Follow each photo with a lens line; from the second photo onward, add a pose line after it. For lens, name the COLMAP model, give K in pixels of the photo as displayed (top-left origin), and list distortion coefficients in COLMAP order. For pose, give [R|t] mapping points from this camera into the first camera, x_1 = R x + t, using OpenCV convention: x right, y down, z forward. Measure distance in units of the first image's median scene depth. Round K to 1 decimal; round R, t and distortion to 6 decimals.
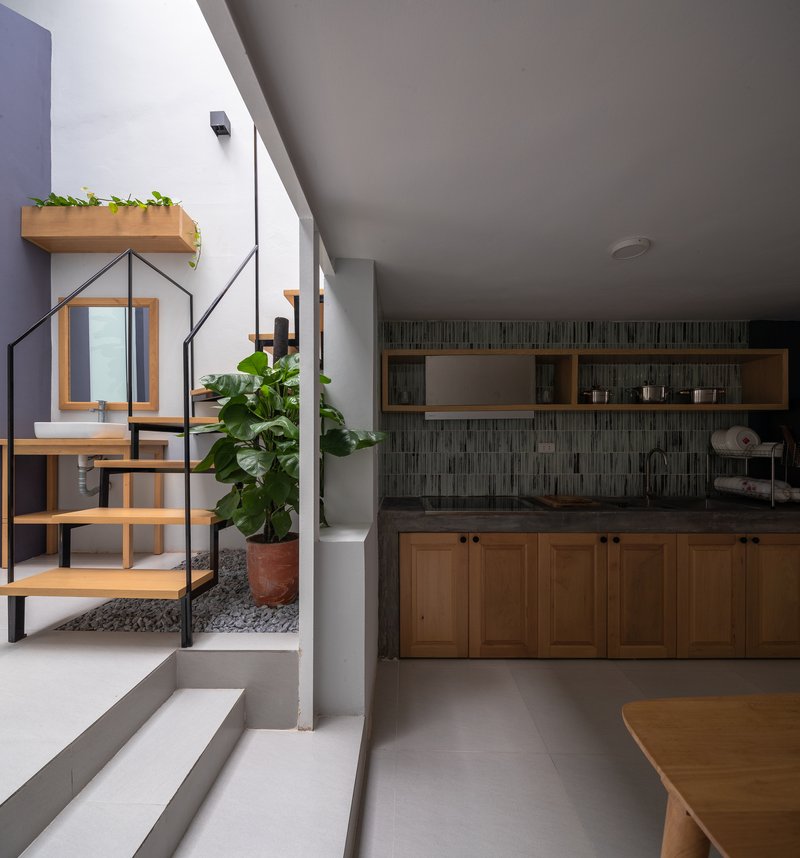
lens RADIAL K [[384.4, 0, 400.6], [0, 384.4, 429.4], [0, 0, 1]] dist [-0.002013, -0.000678]
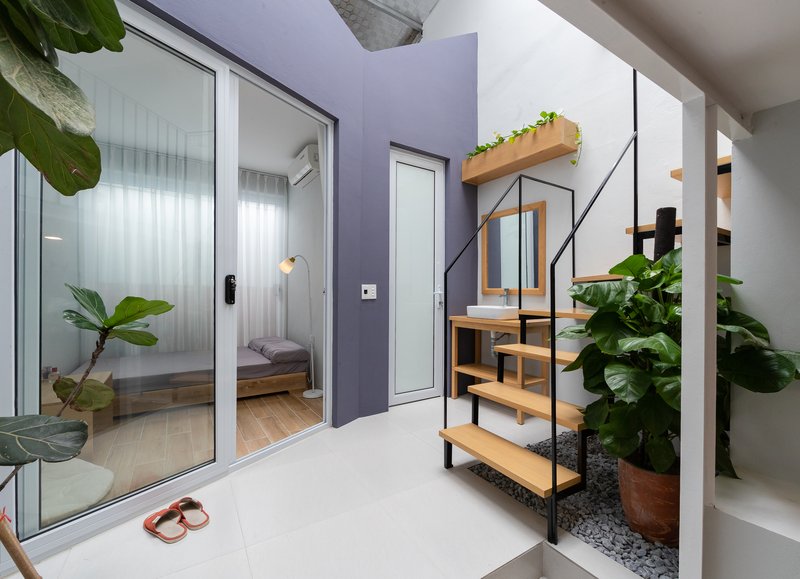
lens RADIAL K [[343.0, 0, 399.1], [0, 343.0, 291.8], [0, 0, 1]] dist [0.002739, -0.000725]
pose [[0.546244, 0.006192, -0.837603, 0.013023], [-0.002292, 0.999980, 0.005898, -0.109706], [0.837623, -0.001301, 0.546247, 0.076671]]
